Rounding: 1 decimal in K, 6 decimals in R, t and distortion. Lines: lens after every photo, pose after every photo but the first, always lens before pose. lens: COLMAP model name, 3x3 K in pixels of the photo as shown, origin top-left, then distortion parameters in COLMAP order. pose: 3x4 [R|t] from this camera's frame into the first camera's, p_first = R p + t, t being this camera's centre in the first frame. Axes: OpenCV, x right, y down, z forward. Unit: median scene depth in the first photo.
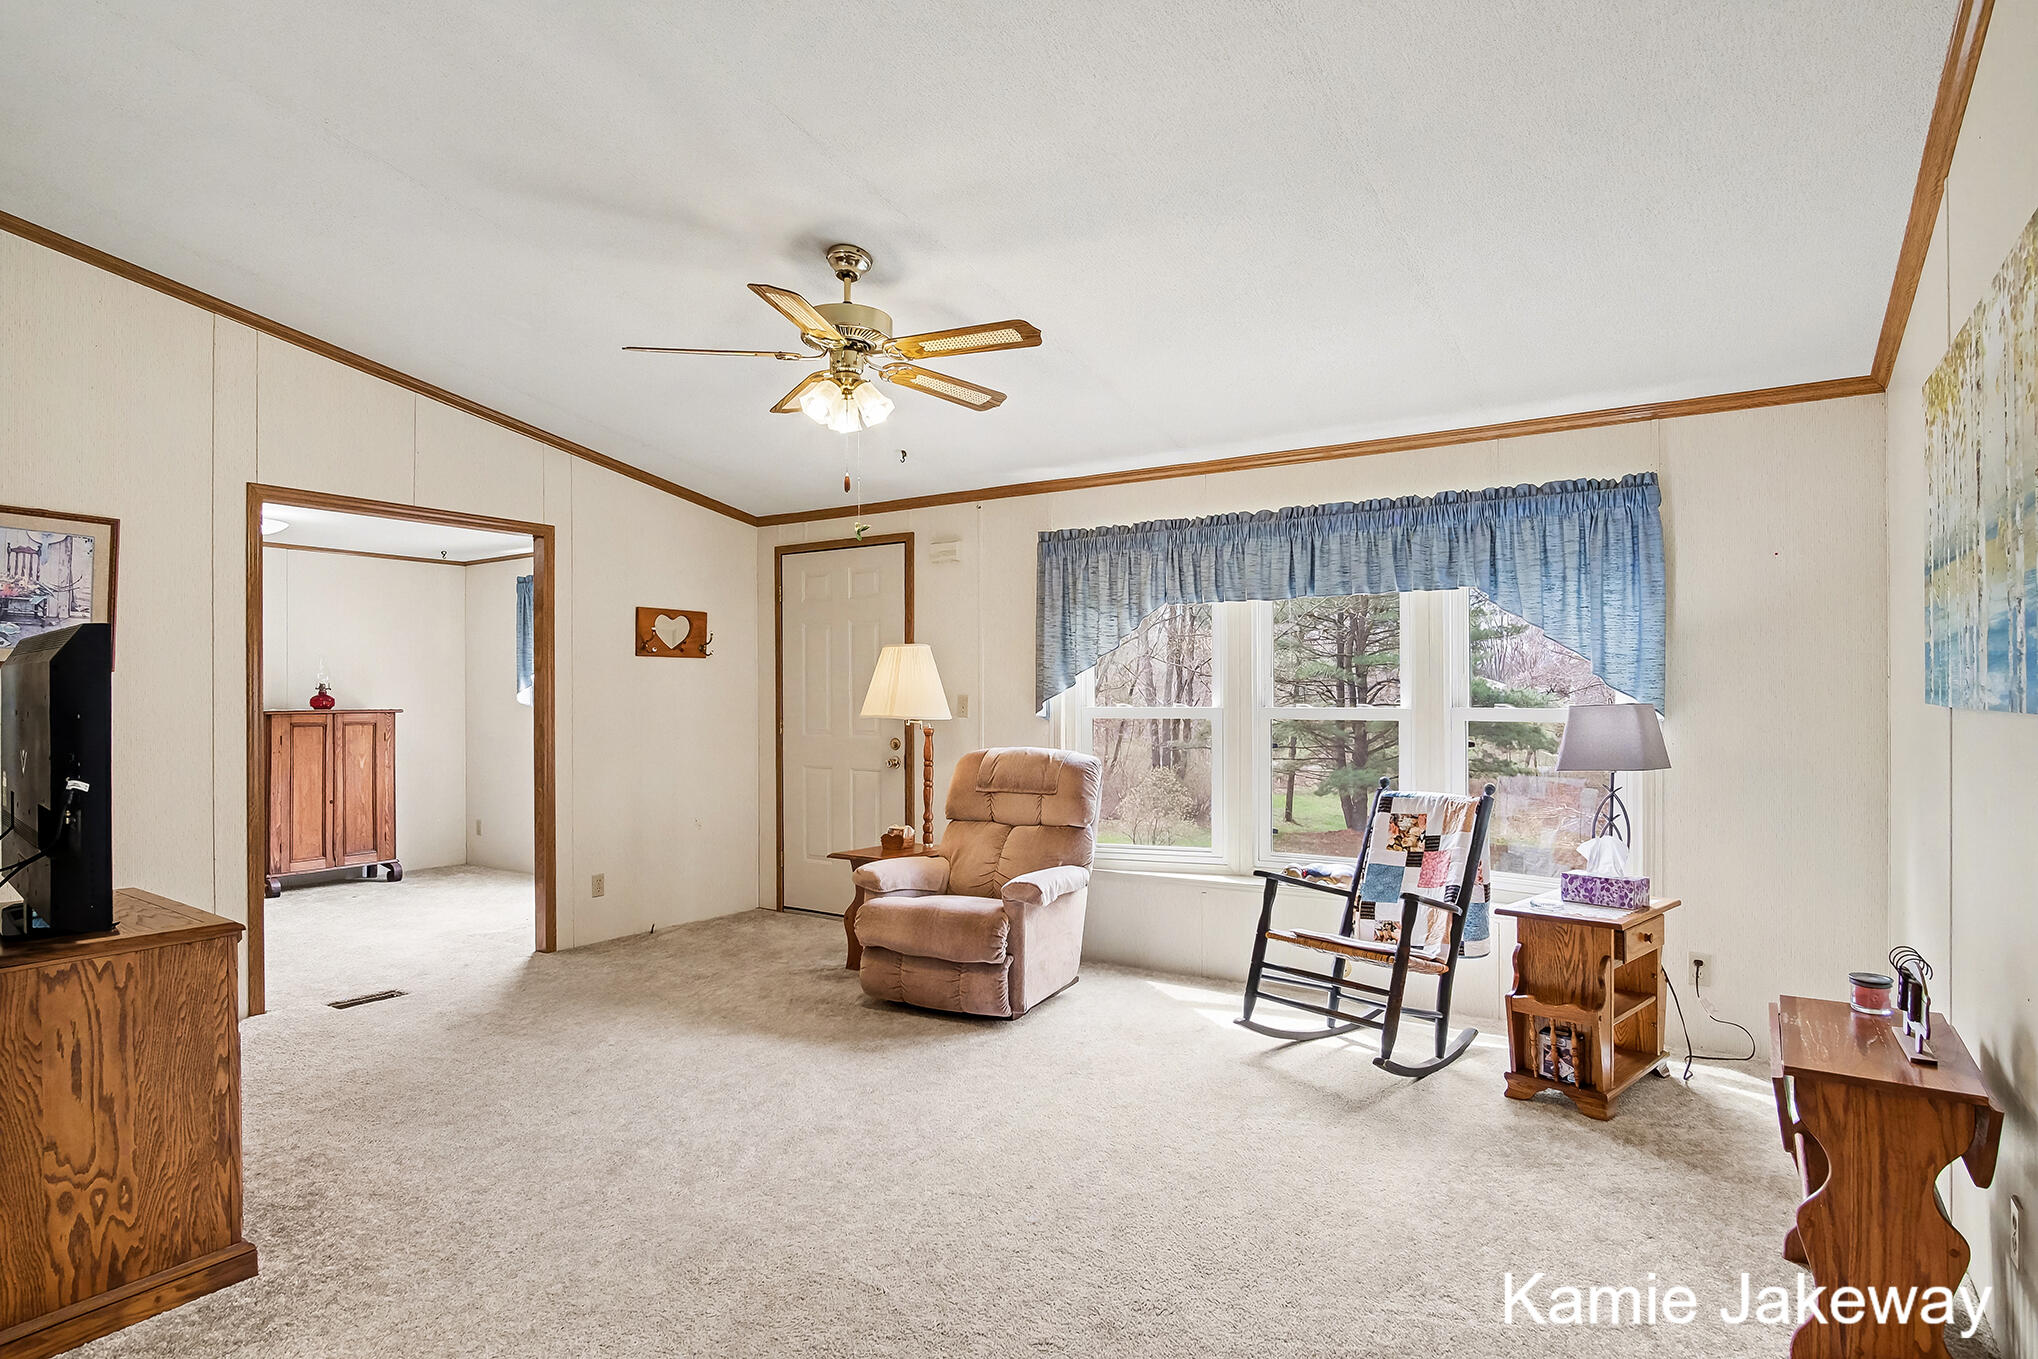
lens RADIAL K [[1101.6, 0, 1011.0], [0, 1101.6, 682.2], [0, 0, 1]] dist [-0.028651, 0.004361]
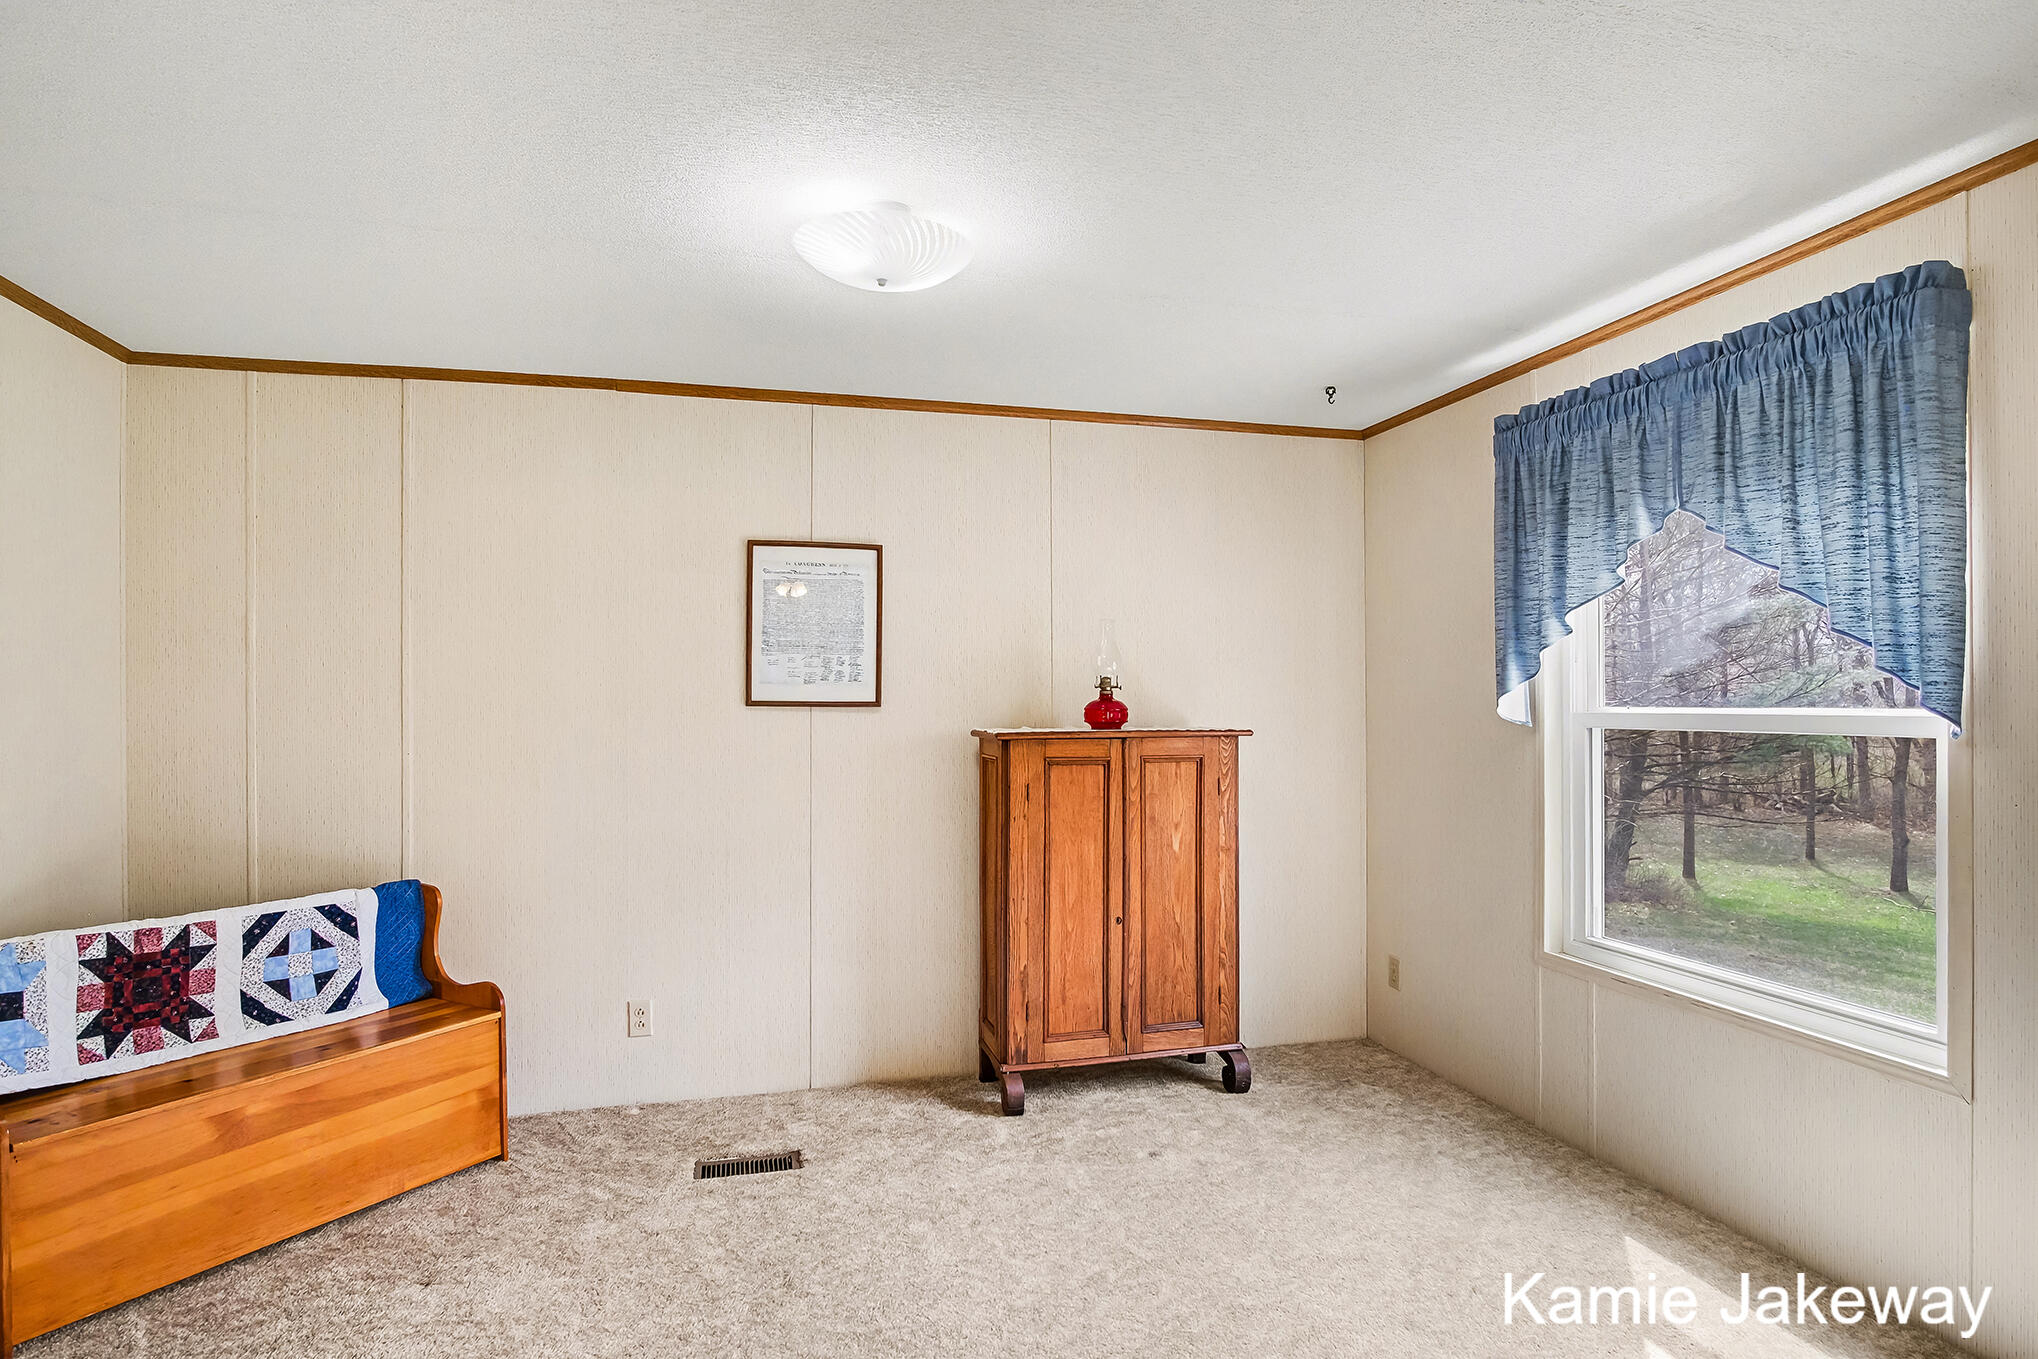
lens RADIAL K [[1101.6, 0, 1015.7], [0, 1101.6, 688.3], [0, 0, 1]] dist [-0.028651, 0.004361]
pose [[0.754167, -0.004348, -0.656668, -0.332438], [0.006636, 0.999977, 0.001000, 0.005614], [0.656649, -0.005112, 0.754179, 0.593684]]
